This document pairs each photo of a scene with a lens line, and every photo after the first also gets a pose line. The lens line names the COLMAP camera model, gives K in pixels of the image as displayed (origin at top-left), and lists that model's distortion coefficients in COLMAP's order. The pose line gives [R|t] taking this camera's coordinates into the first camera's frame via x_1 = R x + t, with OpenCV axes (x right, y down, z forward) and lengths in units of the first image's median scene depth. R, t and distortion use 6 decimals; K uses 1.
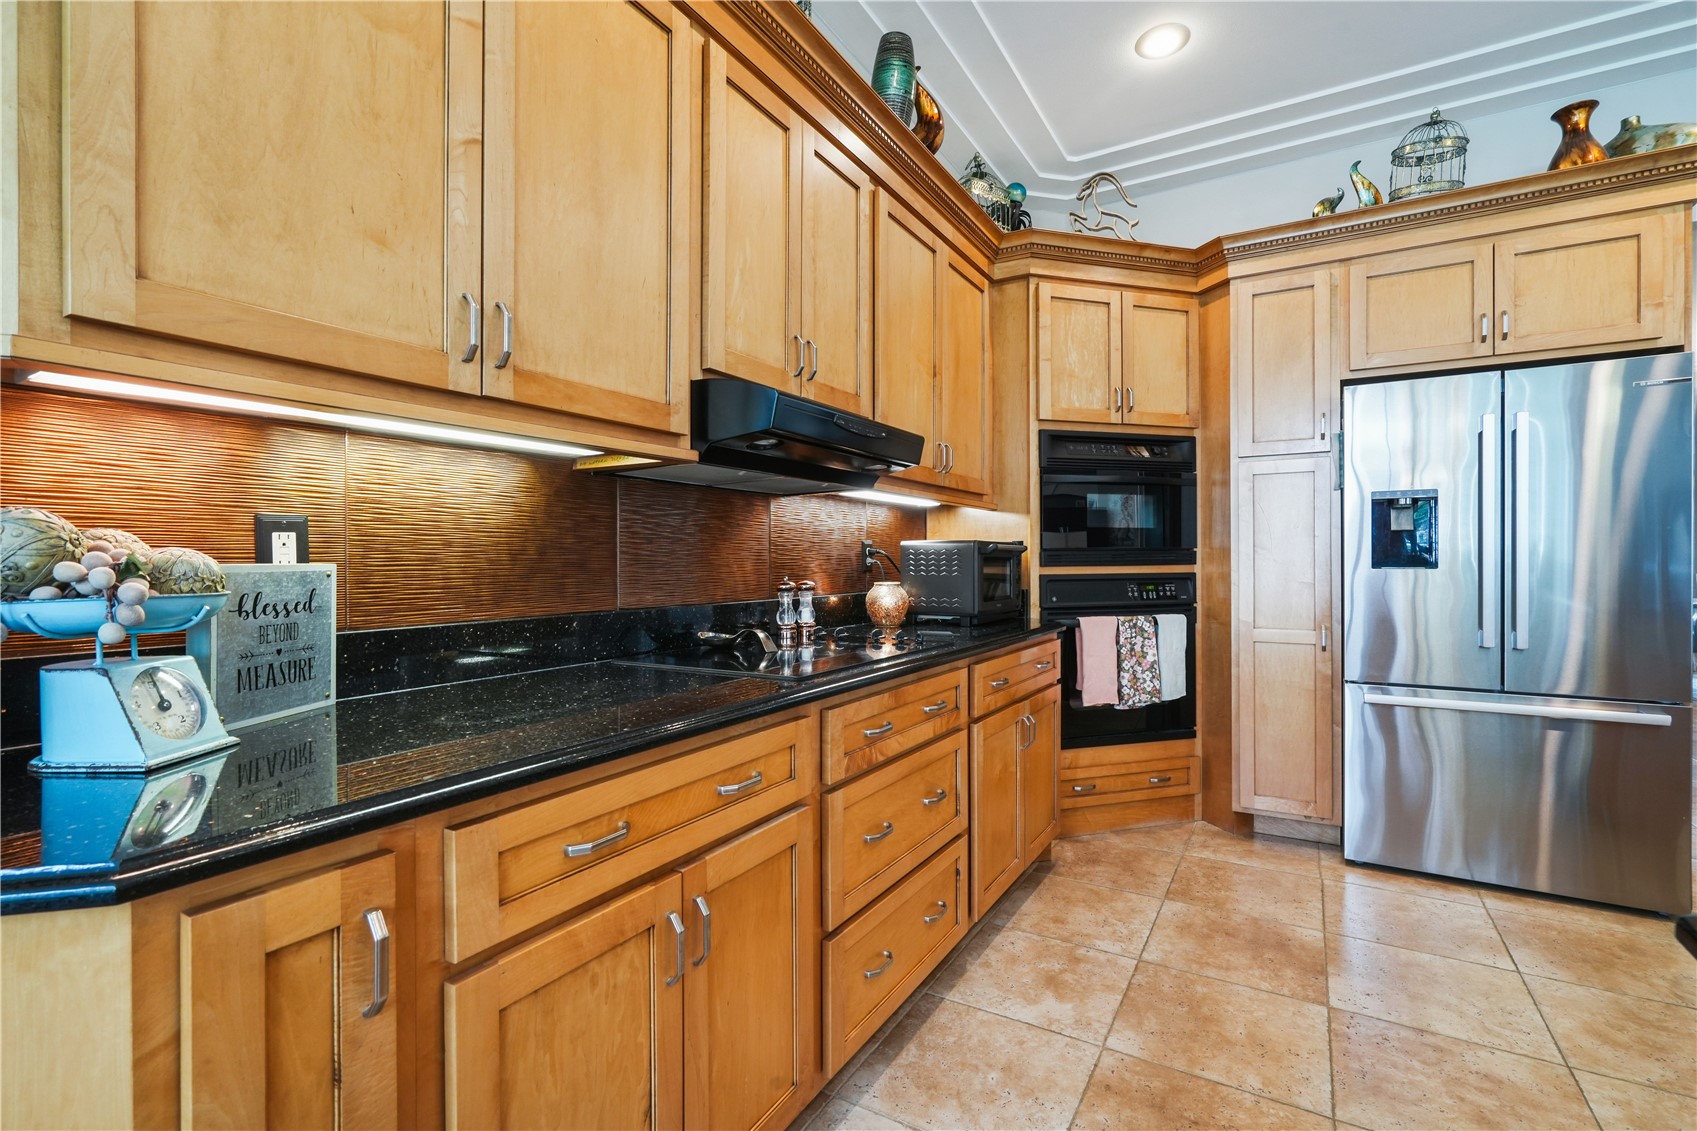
lens RADIAL K [[771.0, 0, 848.5], [0, 771.0, 565.5], [0, 0, 1]] dist [-0.000959, -0.000260]
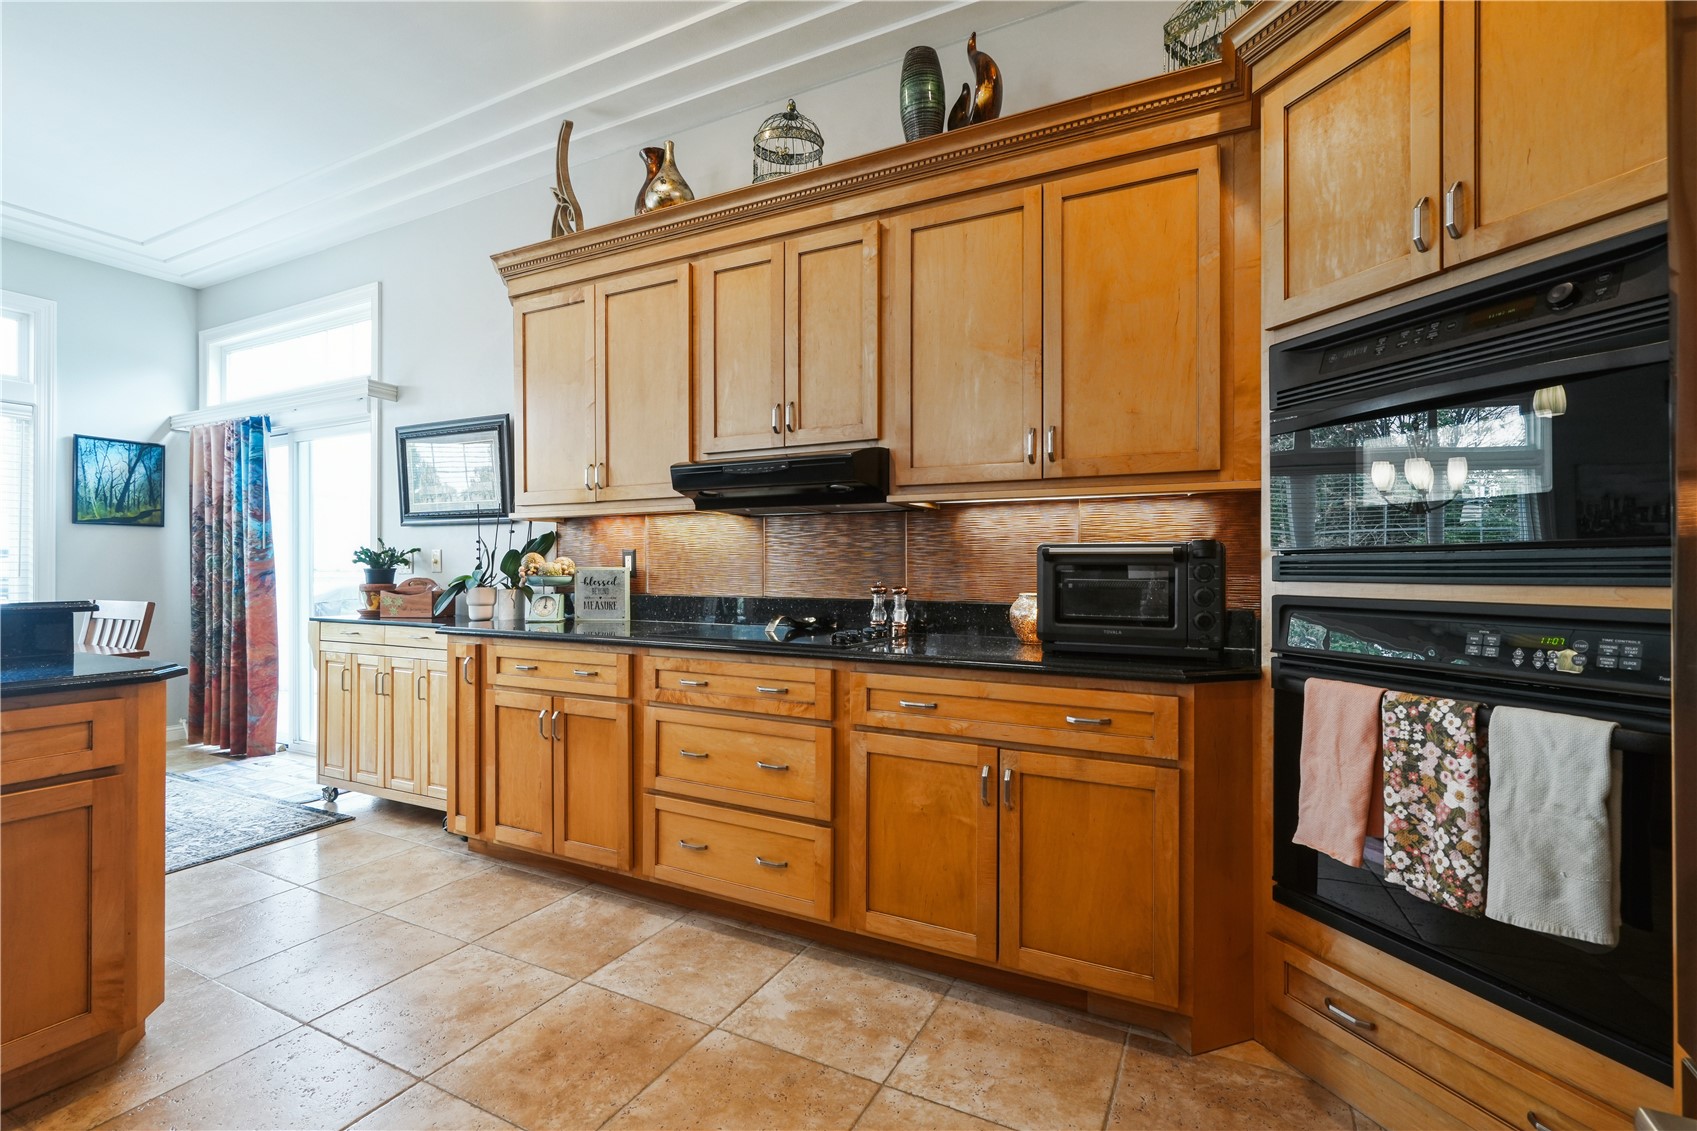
lens RADIAL K [[764.0, 0, 848.5], [0, 764.0, 565.5], [0, 0, 1]] dist [-0.000953, -0.000023]
pose [[0.060726, 0.001700, -0.998153, 0.929573], [-0.009868, 0.999951, 0.001103, -0.009076], [0.998106, 0.009783, 0.060740, 0.744670]]
